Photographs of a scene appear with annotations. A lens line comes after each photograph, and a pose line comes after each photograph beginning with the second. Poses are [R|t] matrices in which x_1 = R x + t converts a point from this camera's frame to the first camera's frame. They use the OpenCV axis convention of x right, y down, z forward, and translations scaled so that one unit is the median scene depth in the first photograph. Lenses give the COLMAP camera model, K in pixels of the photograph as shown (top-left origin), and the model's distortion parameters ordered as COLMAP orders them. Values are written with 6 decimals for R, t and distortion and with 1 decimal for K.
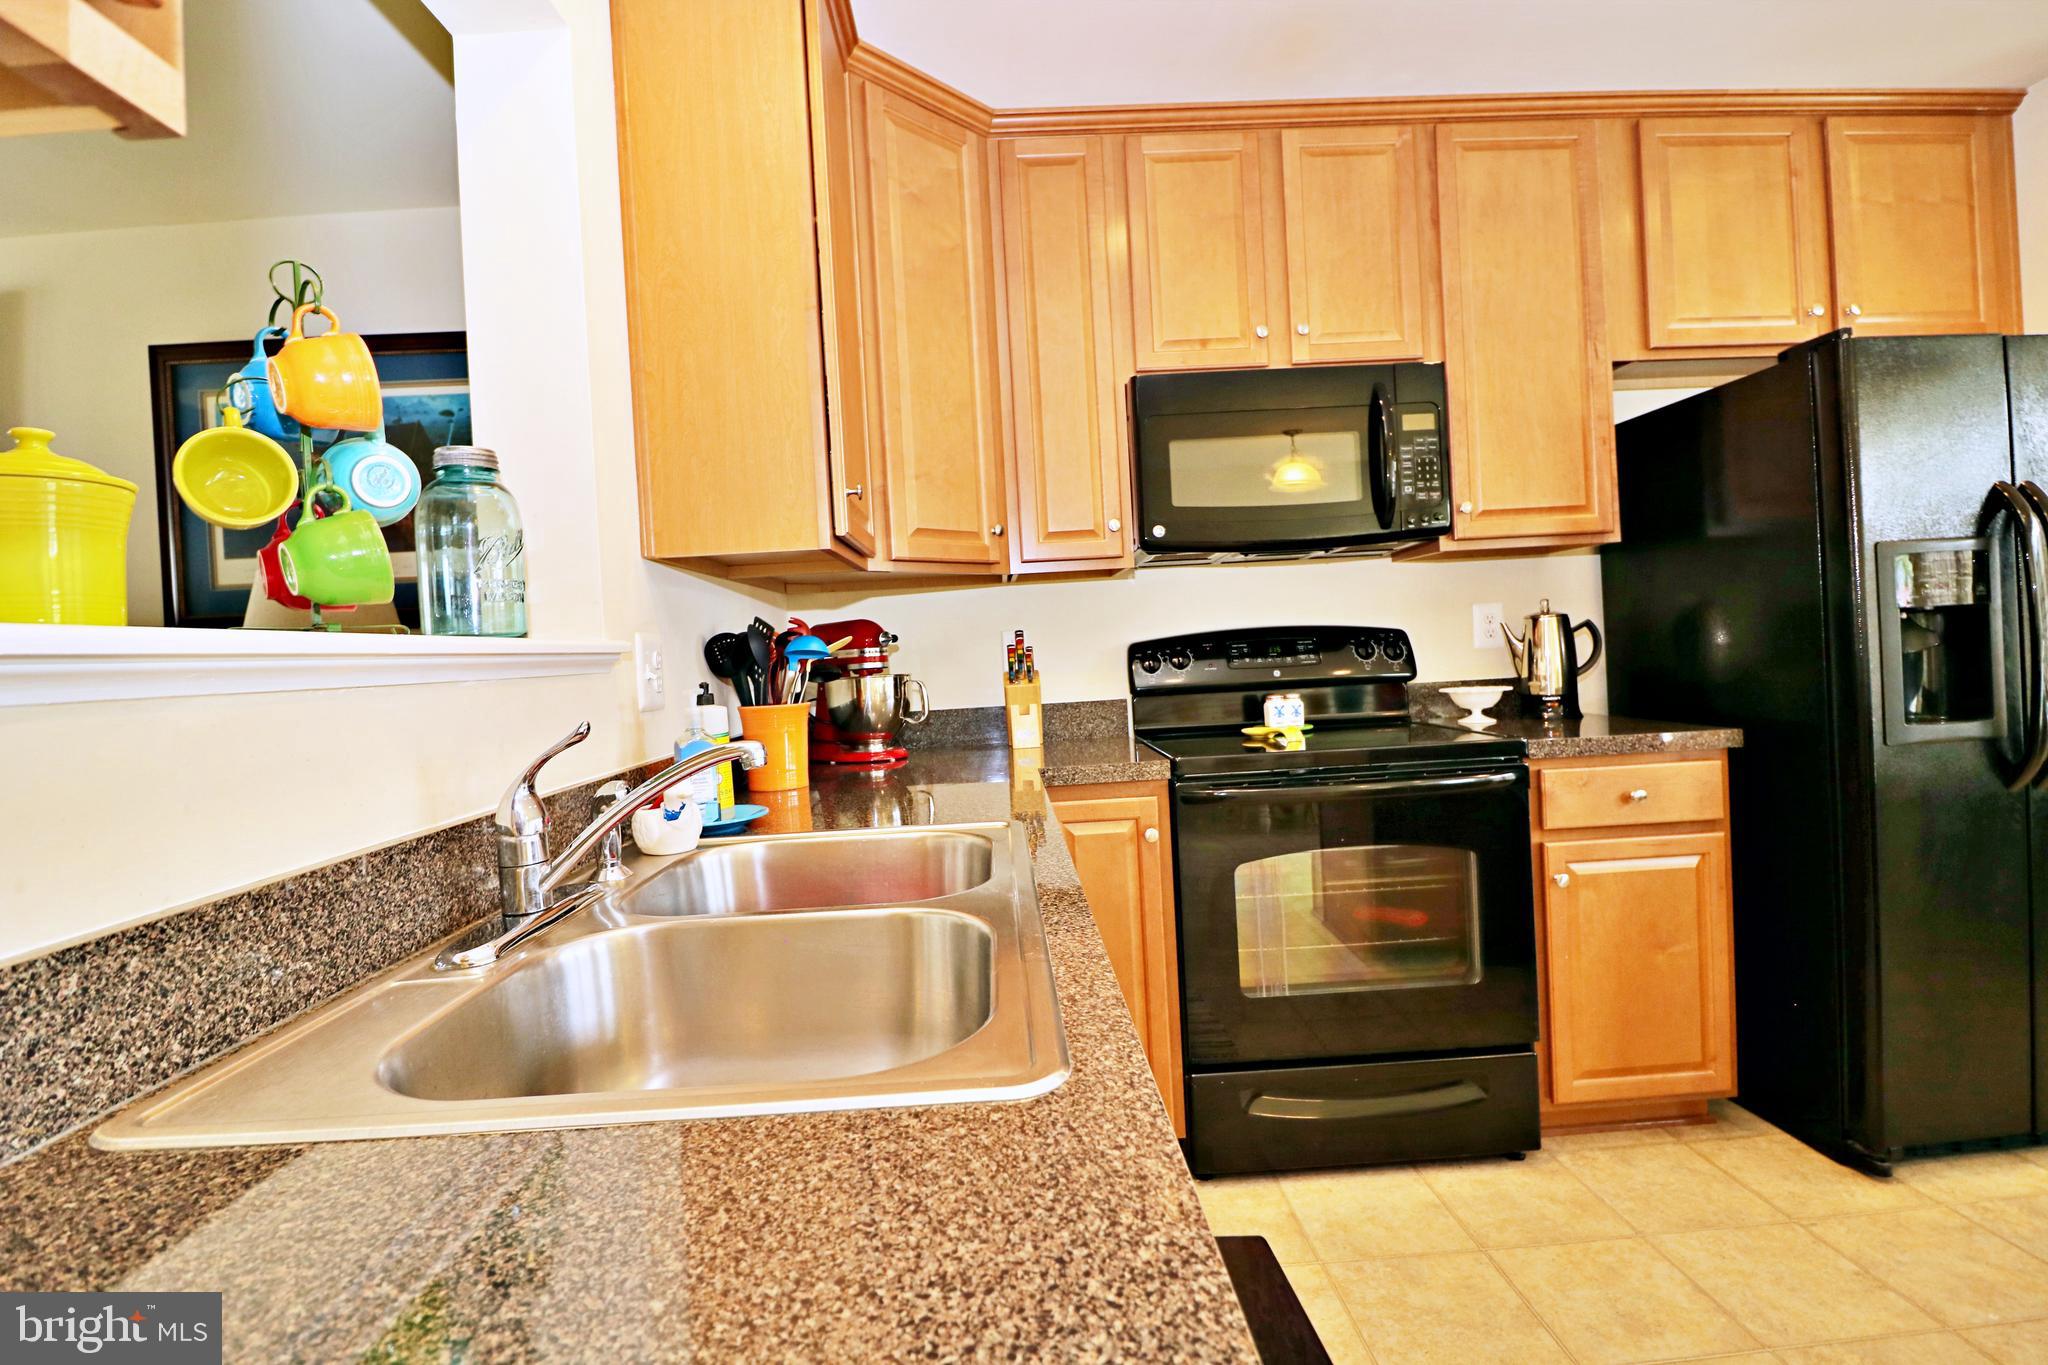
lens RADIAL K [[949.8, 0, 1017.5], [0, 949.8, 675.5], [0, 0, 1]] dist [-0.015478, -0.002344]
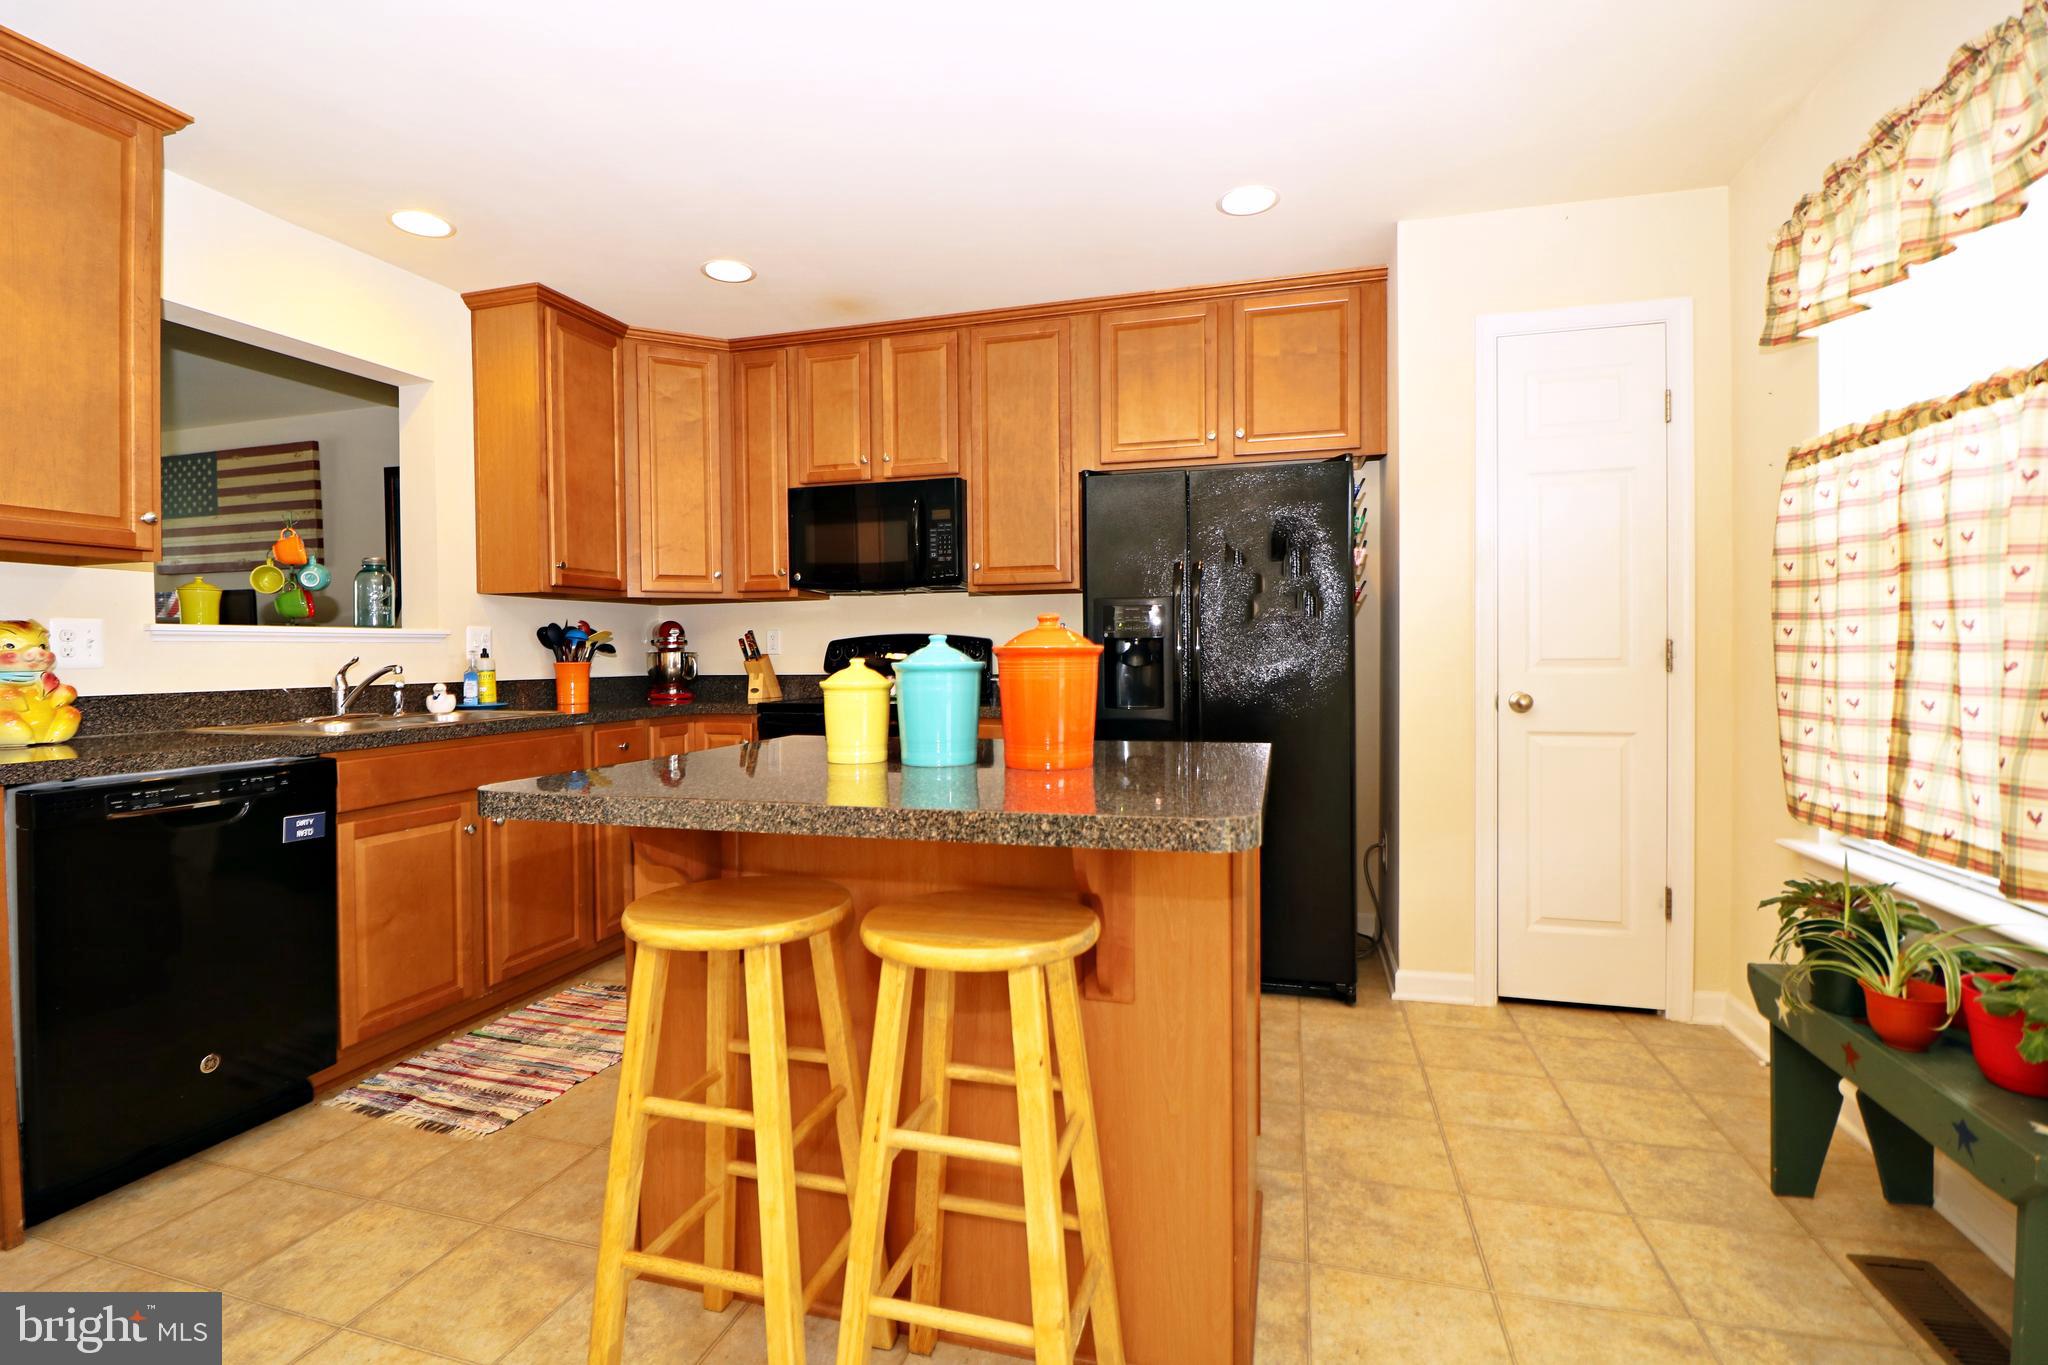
lens RADIAL K [[949.8, 0, 1021.0], [0, 949.8, 681.1], [0, 0, 1]] dist [-0.015478, -0.002344]
pose [[0.951331, 0.055783, -0.303080, 1.060104], [-0.050630, 0.998409, 0.024841, -0.023933], [0.303983, -0.008287, 0.952641, -0.535234]]
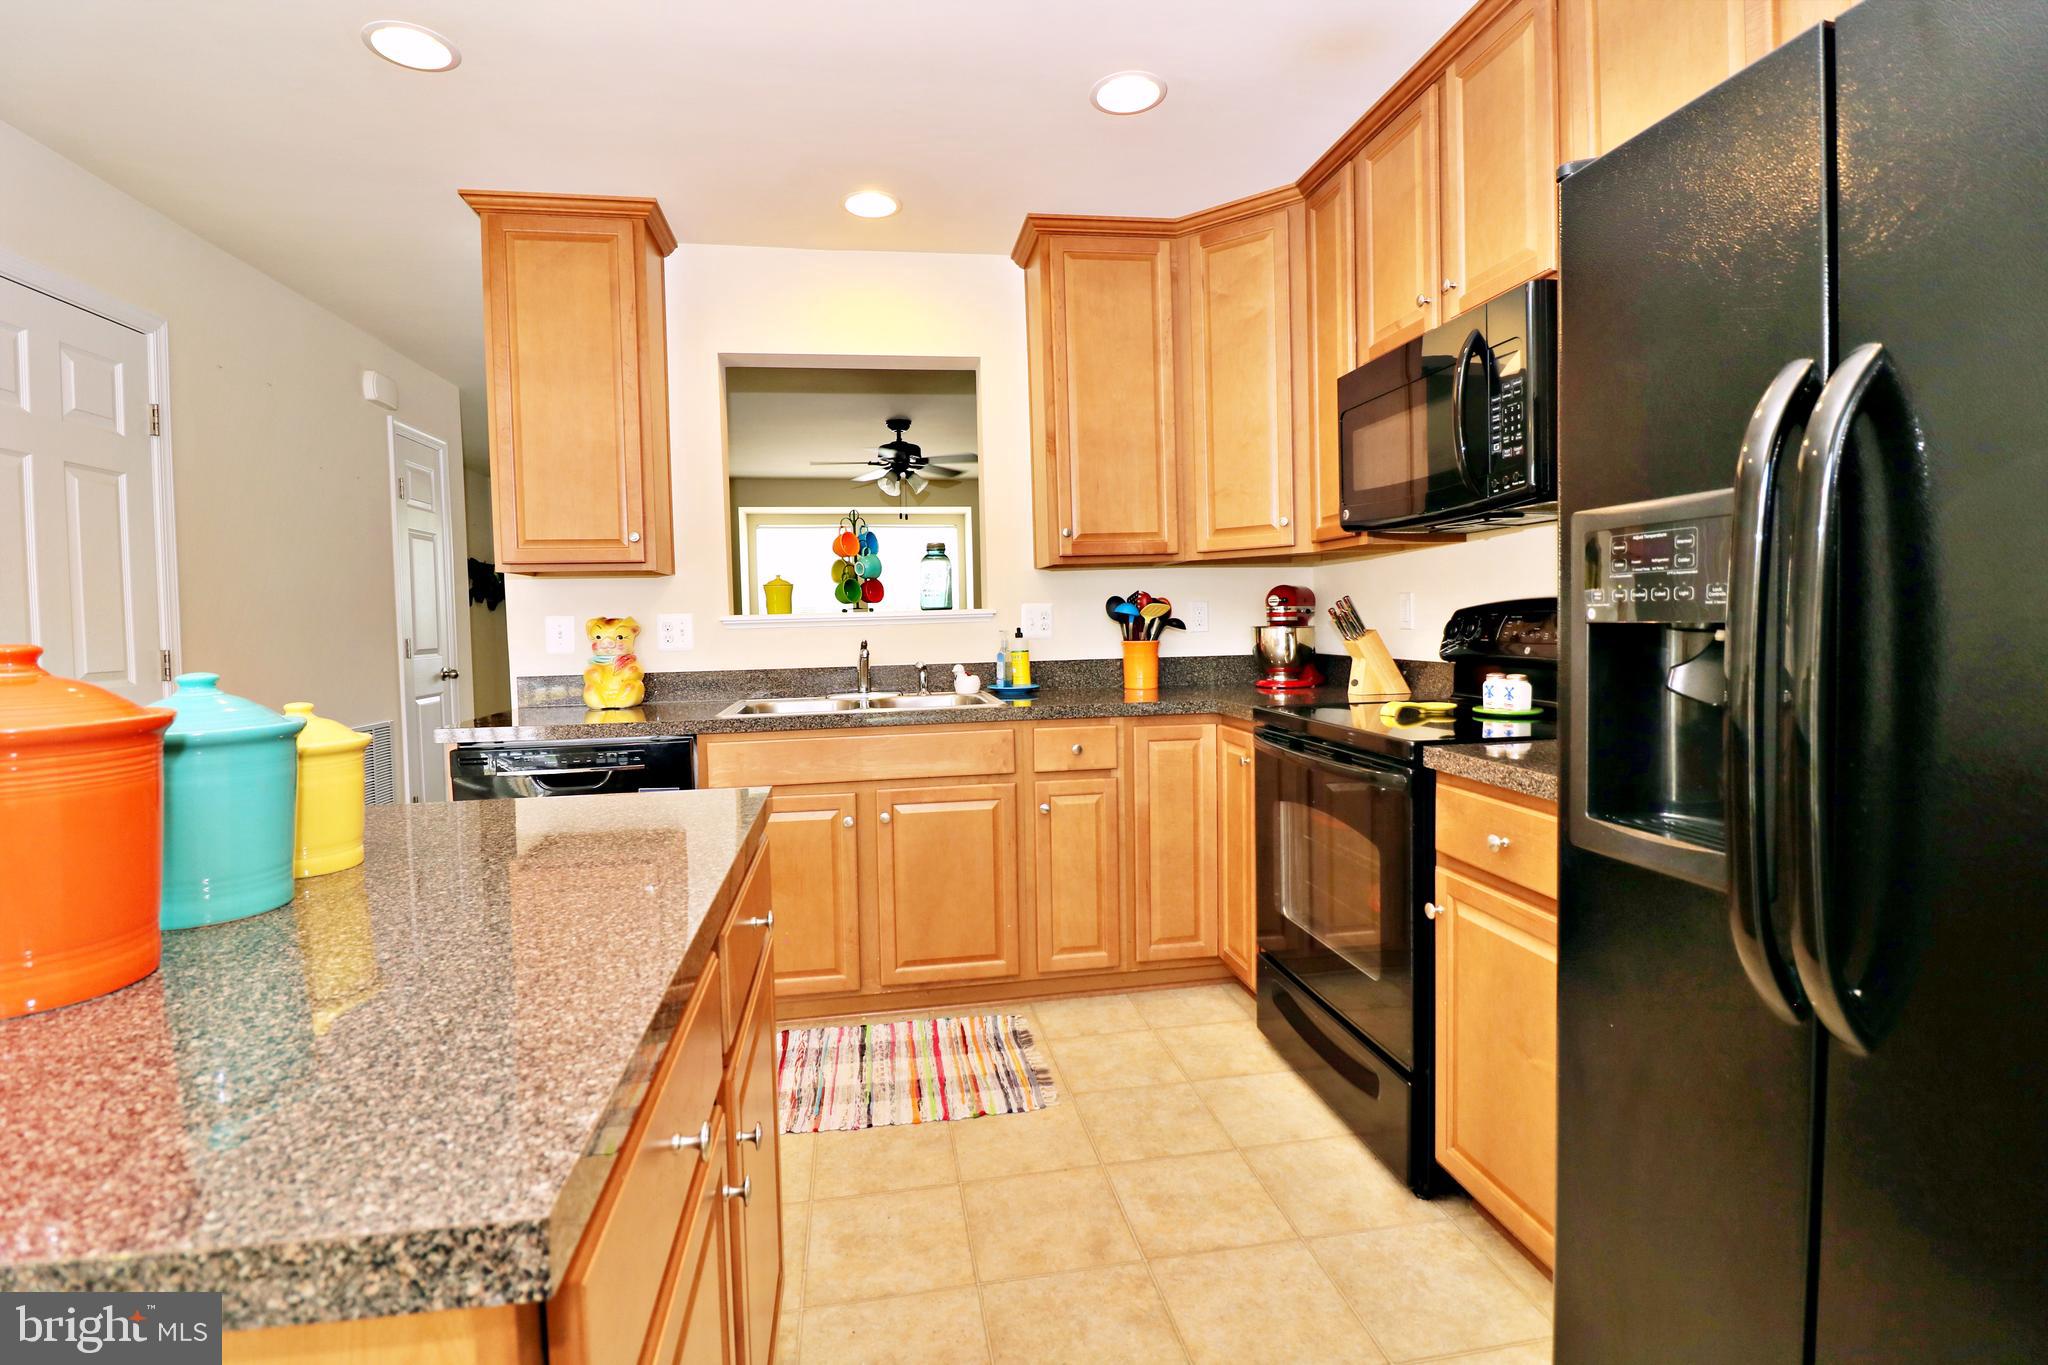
lens RADIAL K [[949.8, 0, 1013.3], [0, 949.8, 666.1], [0, 0, 1]] dist [-0.015478, -0.002344]
pose [[0.130716, 0.100097, -0.986354, 1.206125], [-0.006628, 0.994956, 0.100092, -0.080615], [0.991398, -0.006546, 0.130720, 0.443907]]
